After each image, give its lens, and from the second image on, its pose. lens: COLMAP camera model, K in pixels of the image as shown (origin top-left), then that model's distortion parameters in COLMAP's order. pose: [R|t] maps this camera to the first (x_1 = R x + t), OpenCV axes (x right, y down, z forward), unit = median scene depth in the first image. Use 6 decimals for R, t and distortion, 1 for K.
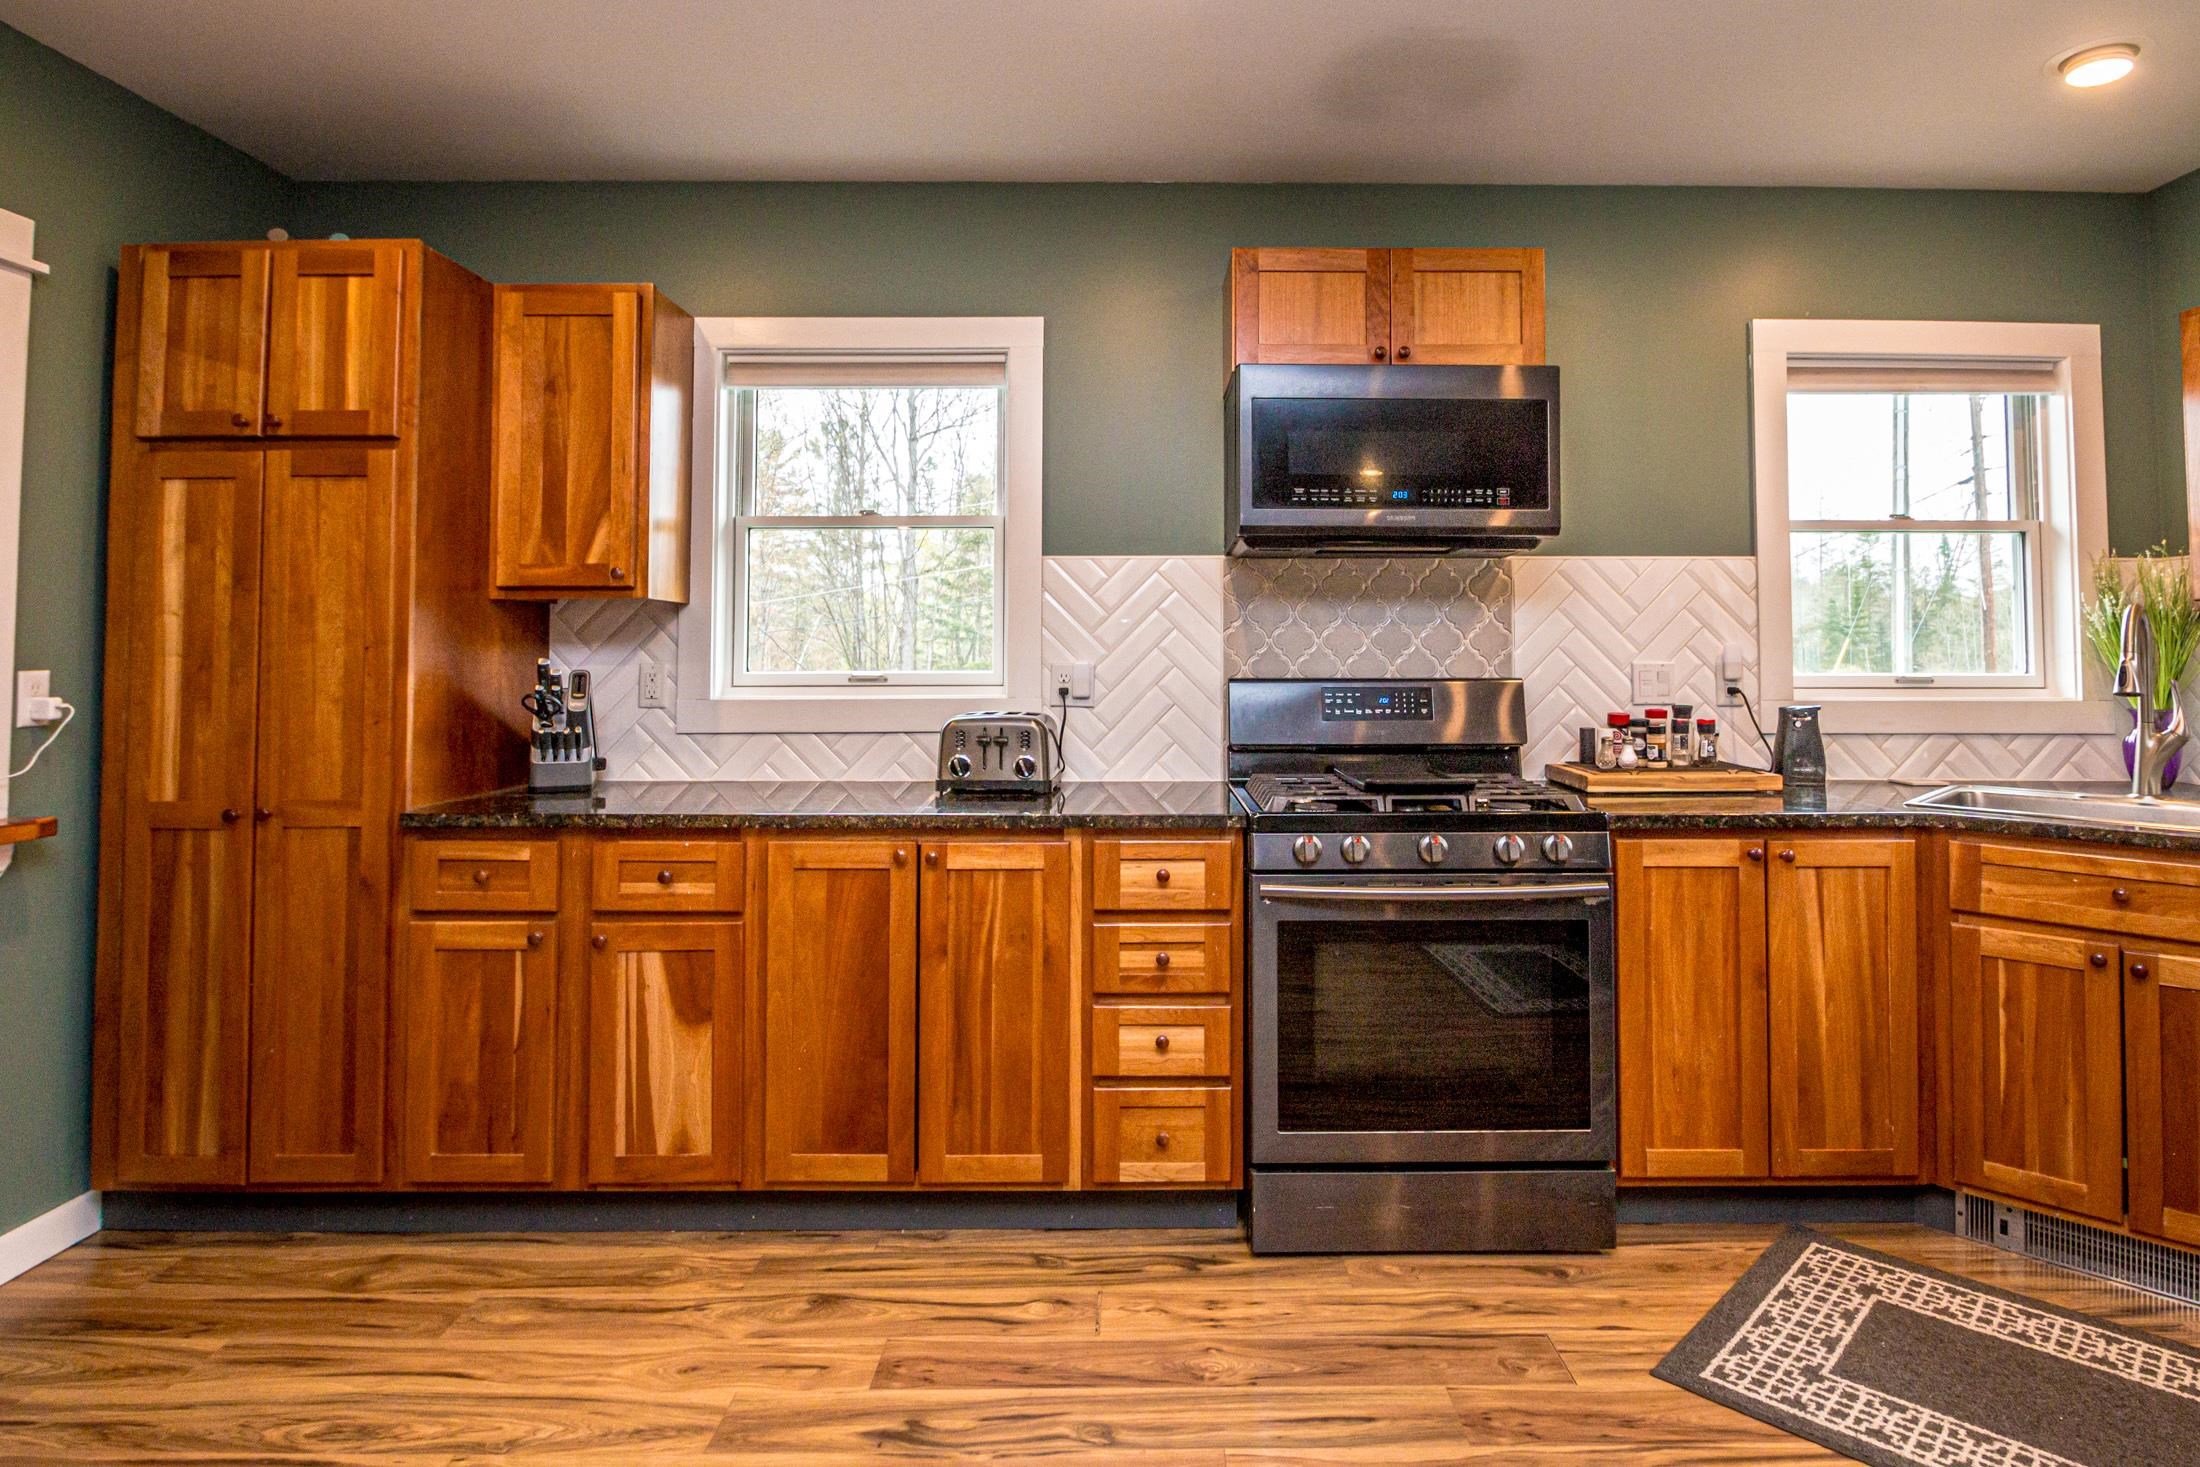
lens RADIAL K [[1179.2, 0, 1108.2], [0, 1179.2, 611.6], [0, 0, 1]] dist [-0.020213, -0.002194]
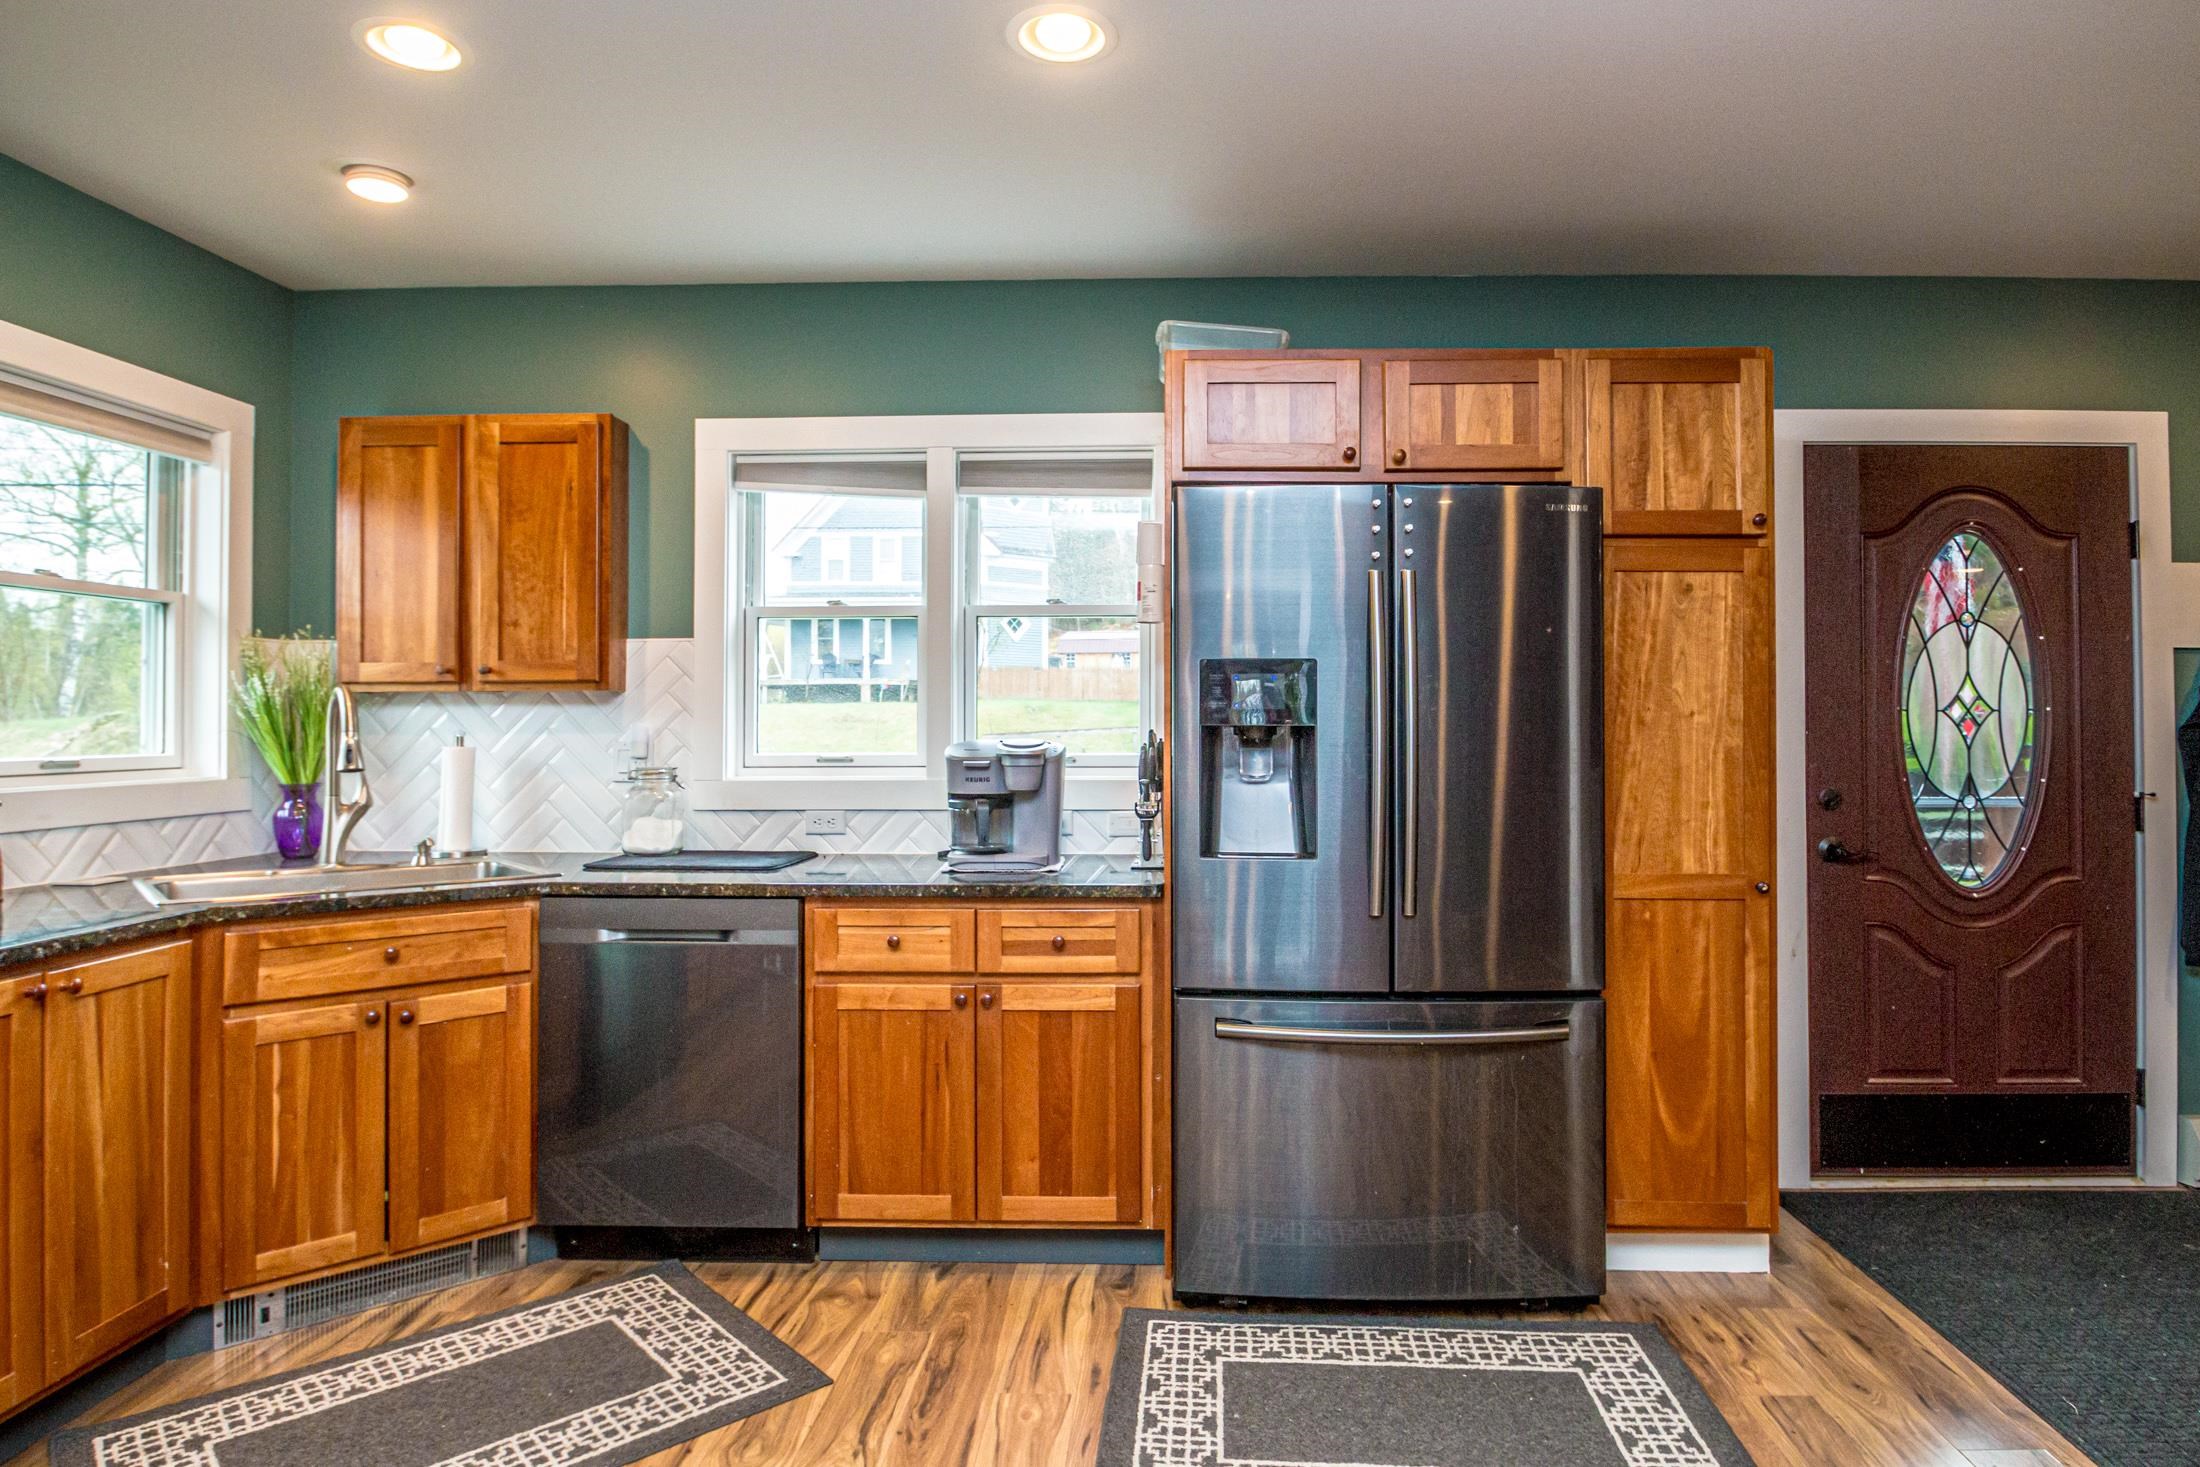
lens RADIAL K [[1221.6, 0, 1187.7], [0, 1221.6, 709.2], [0, 0, 1]] dist [-0.024356, 0.000909]
pose [[0.022009, 0.006266, 0.999738, -0.236934], [-0.030229, 0.999527, -0.005599, -0.002935], [-0.999301, -0.030098, 0.022188, 0.208185]]
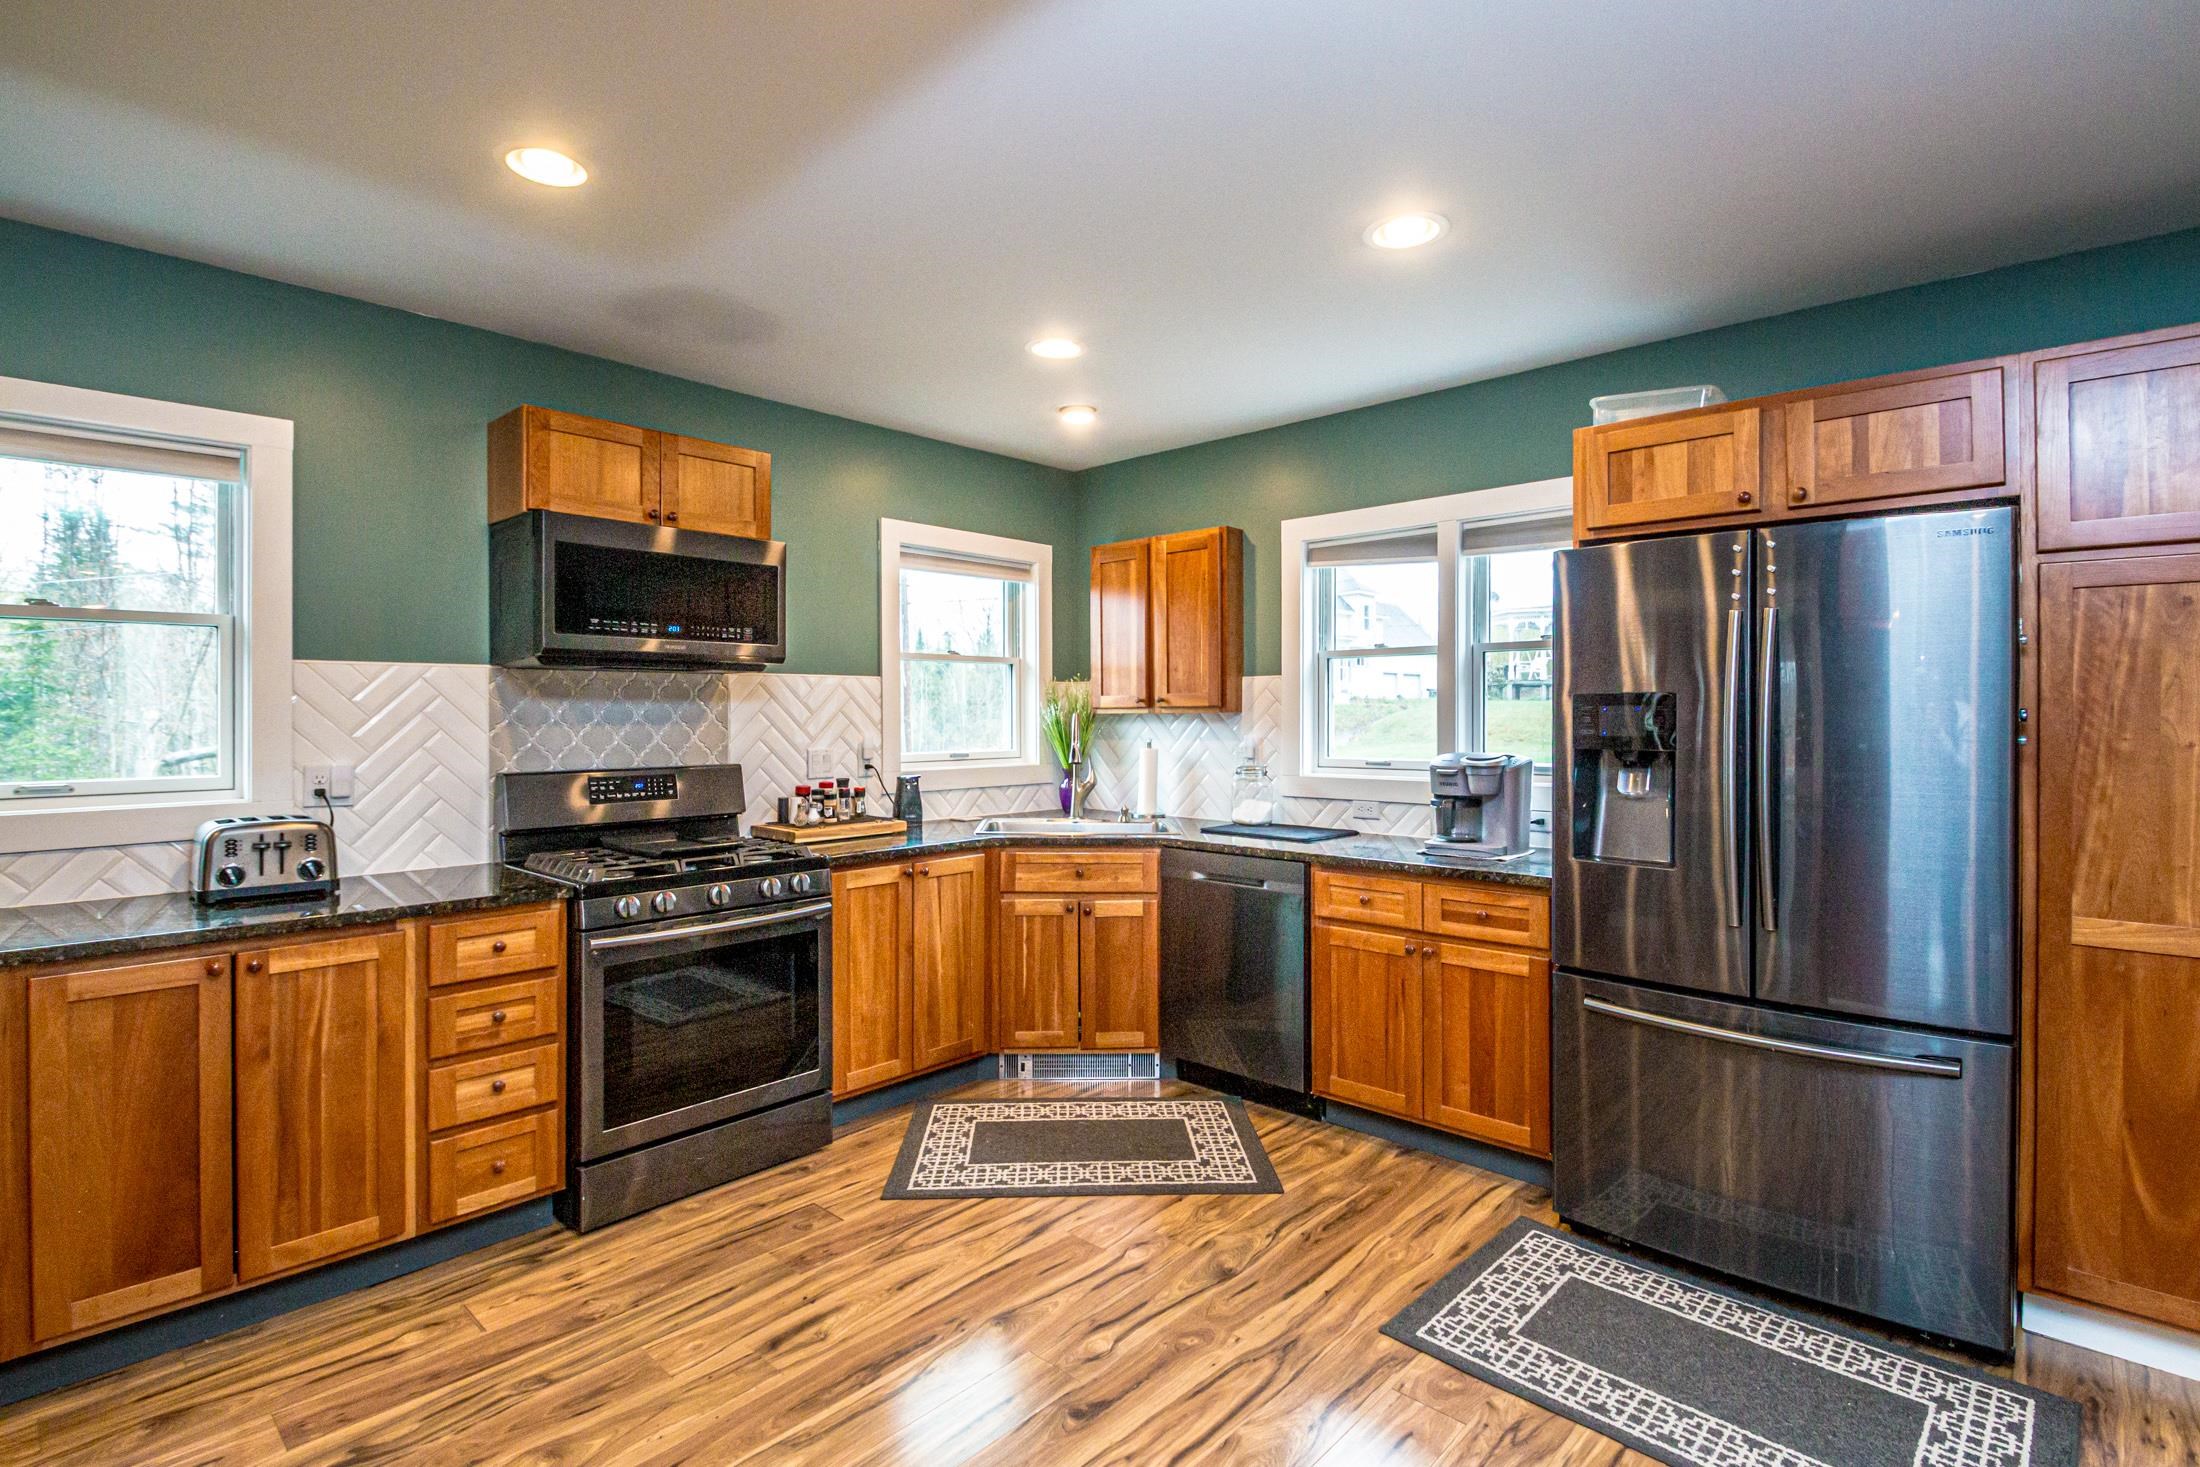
lens RADIAL K [[1018.4, 0, 1100.0], [0, 1018.4, 733.5], [0, 0, 1]] dist [0.001022, -0.016130]
pose [[0.678261, -0.014688, 0.734675, -0.285920], [-0.020611, 0.999027, 0.039001, -0.040971], [-0.734532, -0.041596, 0.677298, -0.121954]]
